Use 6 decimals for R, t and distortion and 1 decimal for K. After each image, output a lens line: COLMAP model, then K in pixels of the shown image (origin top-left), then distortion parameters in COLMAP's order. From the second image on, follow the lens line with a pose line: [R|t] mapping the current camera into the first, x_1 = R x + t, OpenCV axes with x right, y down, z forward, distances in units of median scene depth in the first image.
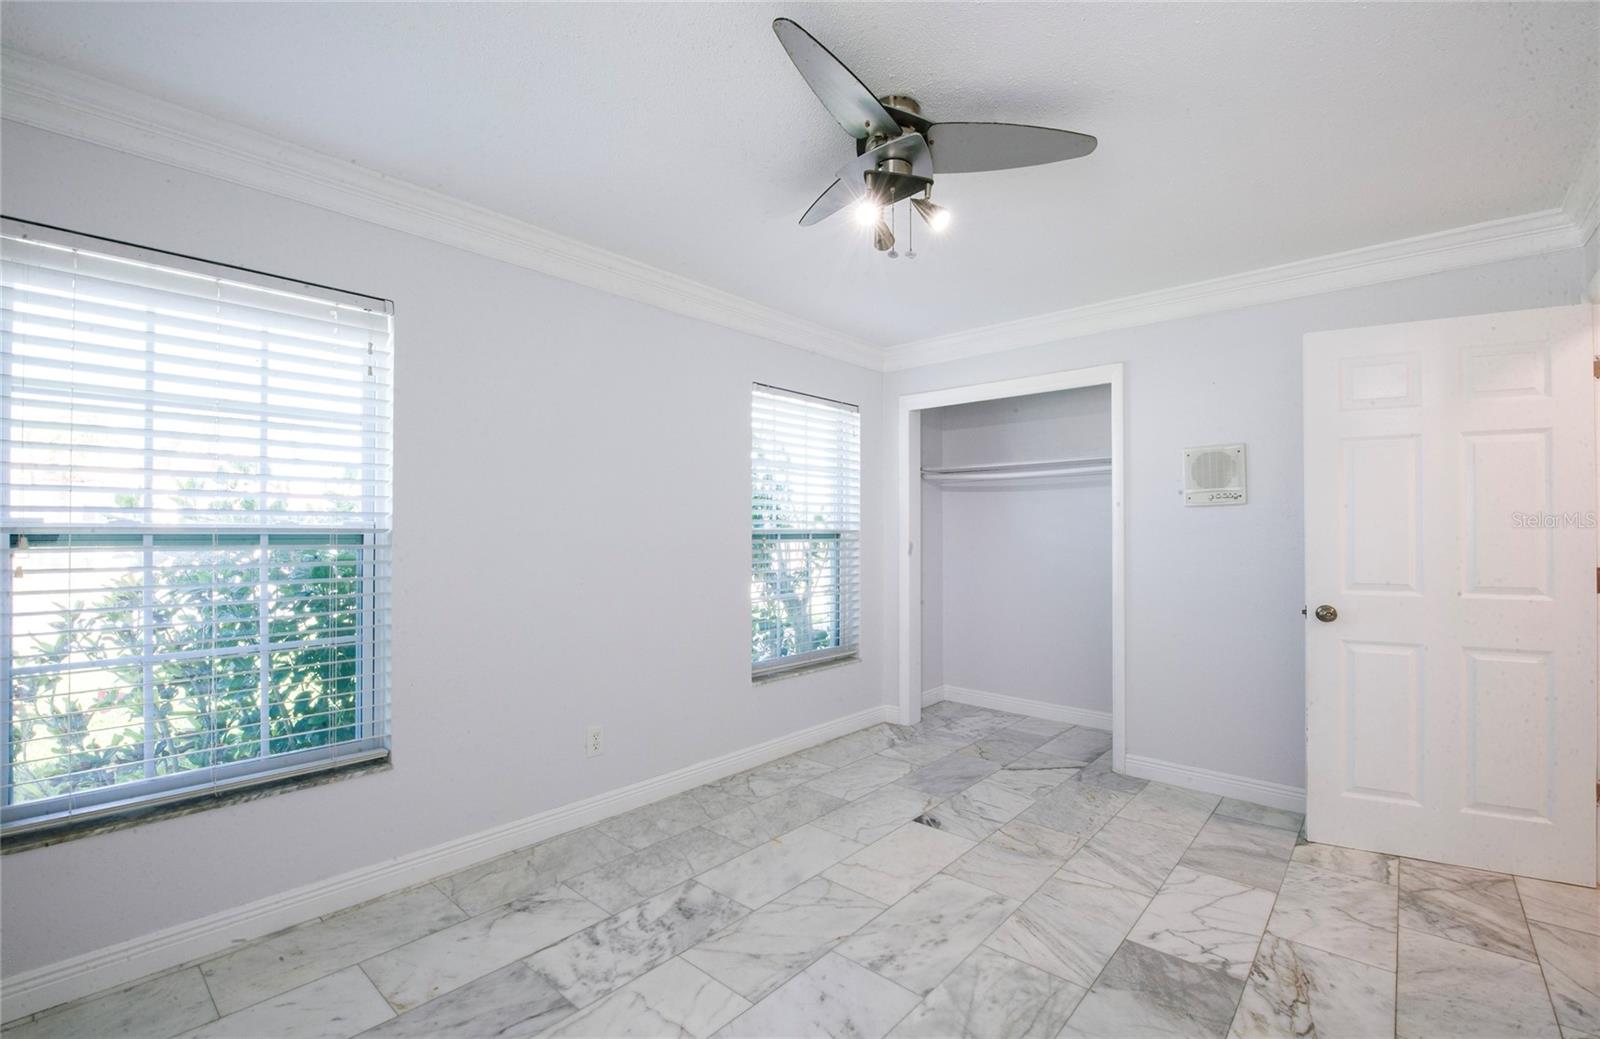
lens RADIAL K [[674.2, 0, 797.2], [0, 674.2, 531.2], [0, 0, 1]] dist [-0.006760, -0.001466]
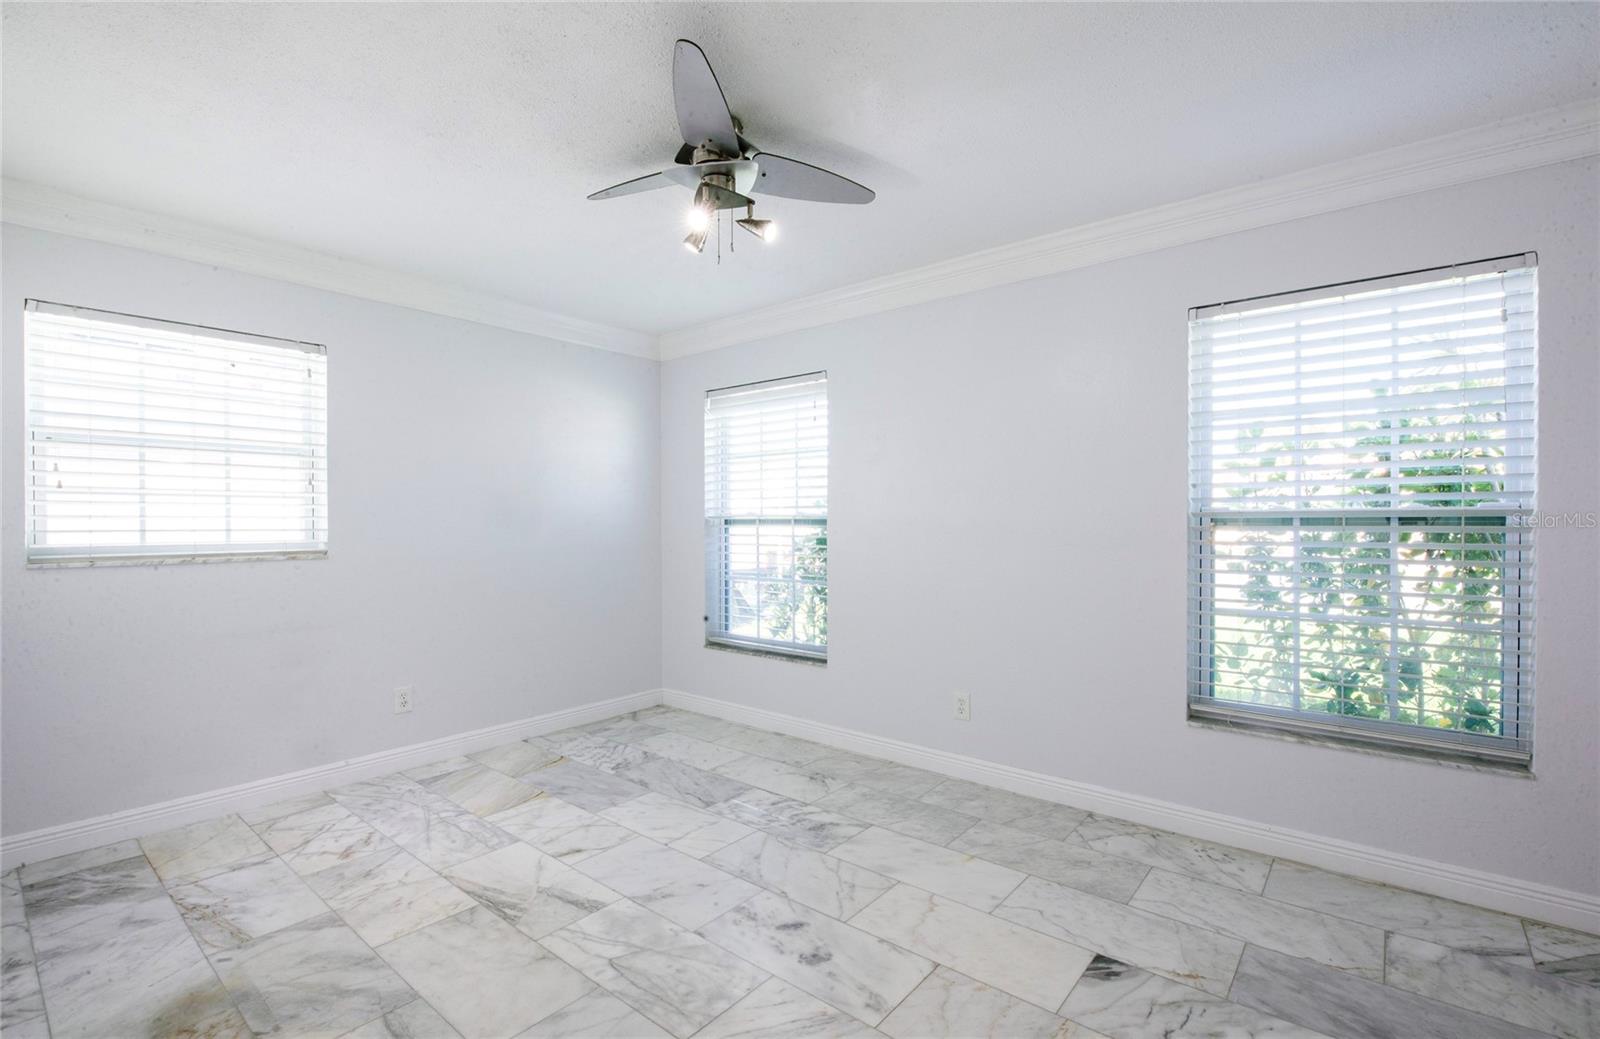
lens RADIAL K [[674.2, 0, 796.7], [0, 674.2, 518.3], [0, 0, 1]] dist [-0.006760, -0.001466]
pose [[0.075062, -0.003747, -0.997172, 0.908815], [0.010461, 0.999941, -0.002970, 0.002758], [0.997124, -0.010209, 0.075097, 0.747287]]
